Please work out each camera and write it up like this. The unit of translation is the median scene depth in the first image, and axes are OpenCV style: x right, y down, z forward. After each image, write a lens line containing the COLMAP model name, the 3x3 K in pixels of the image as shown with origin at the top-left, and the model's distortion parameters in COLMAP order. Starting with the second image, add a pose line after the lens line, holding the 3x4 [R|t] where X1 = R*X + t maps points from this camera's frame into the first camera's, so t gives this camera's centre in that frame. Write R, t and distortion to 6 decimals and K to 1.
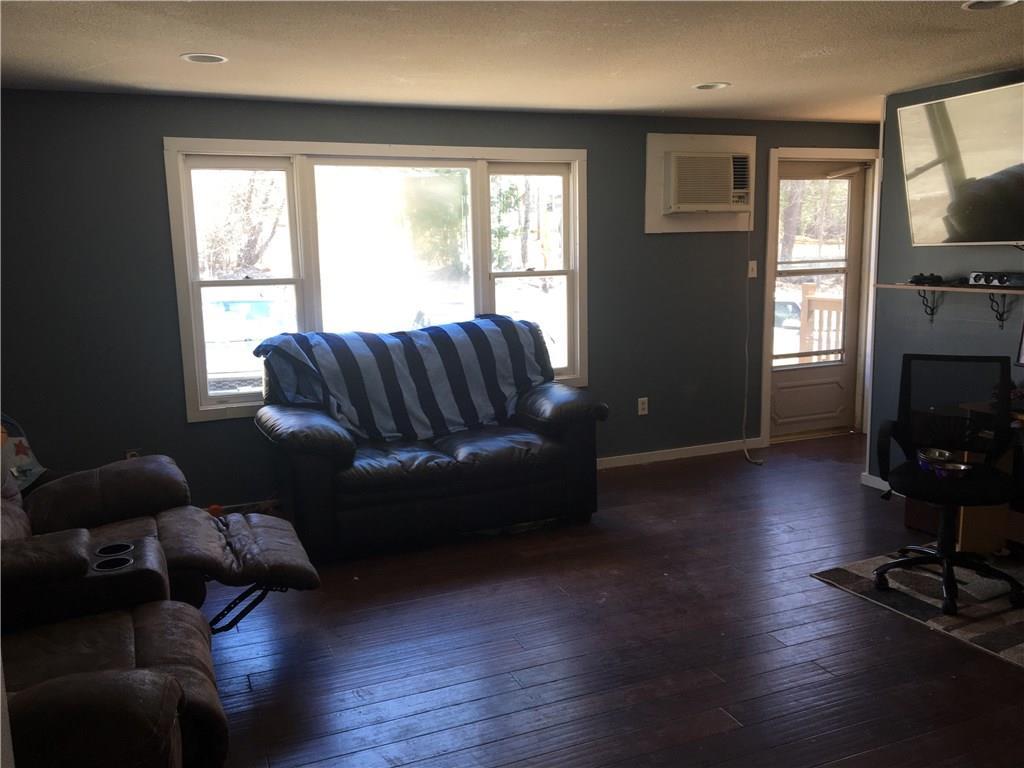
lens RADIAL K [[862.8, 0, 513.0], [0, 862.8, 385.8], [0, 0, 1]] dist [0.005029, -0.005940]
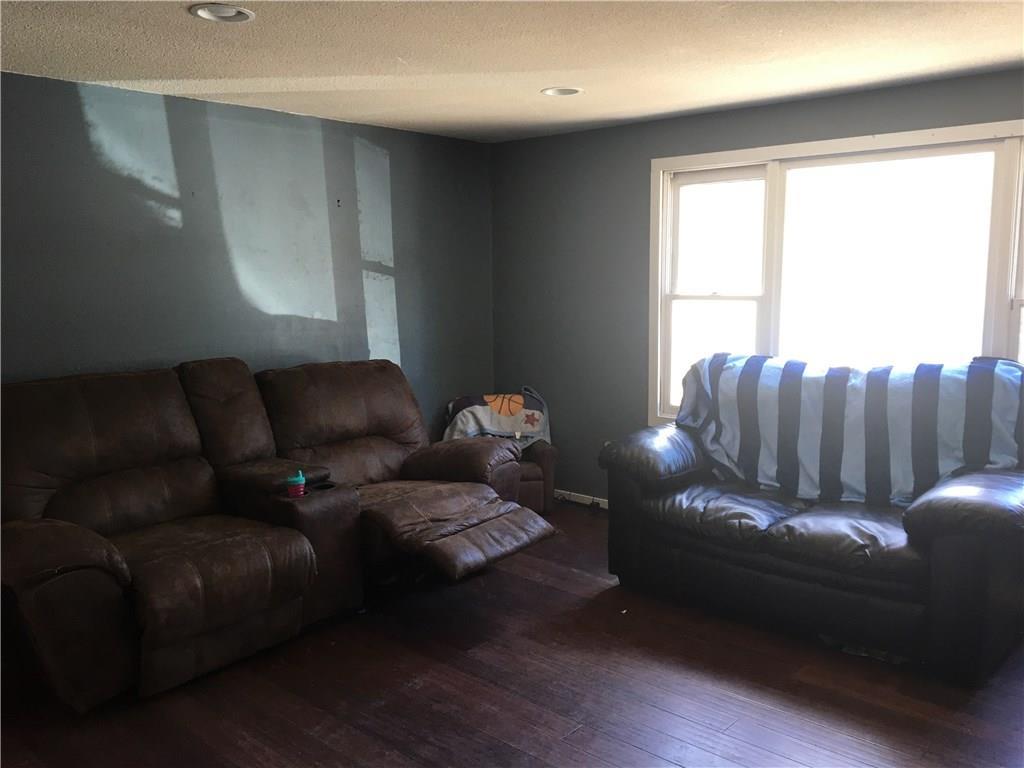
lens RADIAL K [[862.8, 0, 513.4], [0, 862.8, 383.9], [0, 0, 1]] dist [0.005029, -0.005940]
pose [[0.404288, 0.137115, -0.904296, 0.518660], [-0.139532, 0.986372, 0.087179, -0.079124], [0.903926, 0.090933, 0.417910, 0.406814]]
